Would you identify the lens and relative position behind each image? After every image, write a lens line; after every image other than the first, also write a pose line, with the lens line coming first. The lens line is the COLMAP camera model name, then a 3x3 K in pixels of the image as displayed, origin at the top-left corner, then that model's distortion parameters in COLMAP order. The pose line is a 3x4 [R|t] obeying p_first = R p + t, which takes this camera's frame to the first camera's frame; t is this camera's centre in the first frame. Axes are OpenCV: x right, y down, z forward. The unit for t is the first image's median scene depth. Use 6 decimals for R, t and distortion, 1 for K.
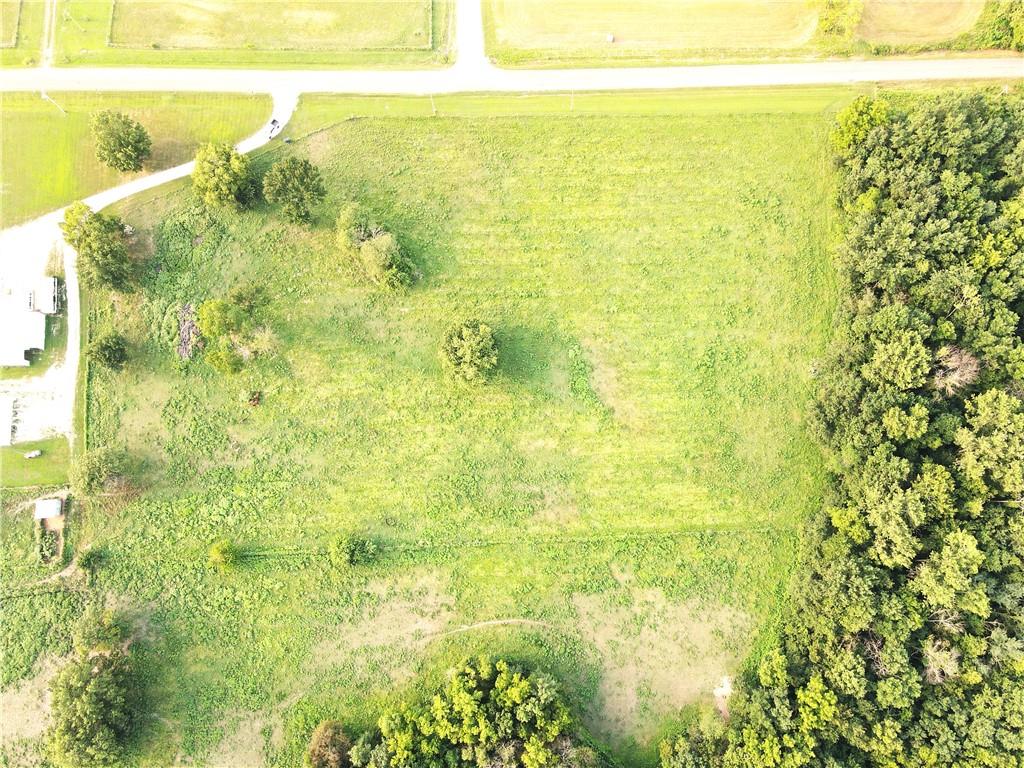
lens RADIAL K [[716.5, 0, 512.0], [0, 716.5, 384.0], [0, 0, 1]] dist [-0.029168, 0.031782]
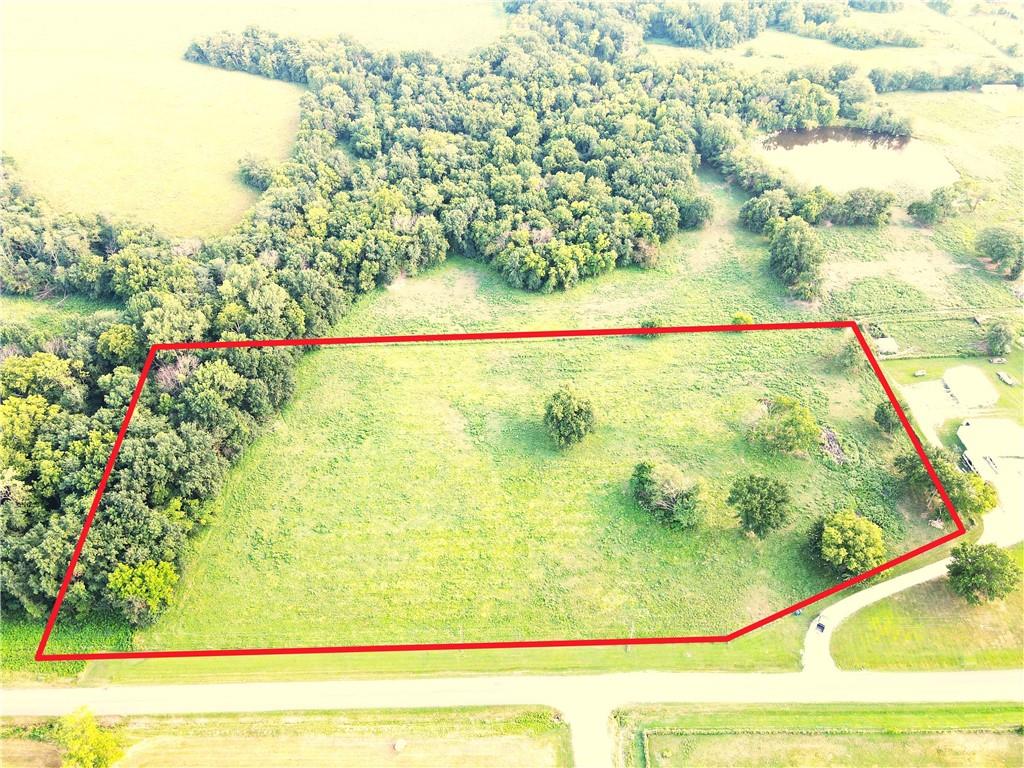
lens RADIAL K [[716.5, 0, 512.0], [0, 716.5, 384.0], [0, 0, 1]] dist [-0.029168, 0.031782]
pose [[-0.999396, 0.000516, 0.034748, -0.003447], [0.028555, -0.557720, 0.829538, -0.903800], [0.019808, 0.830029, 0.557369, 0.289173]]
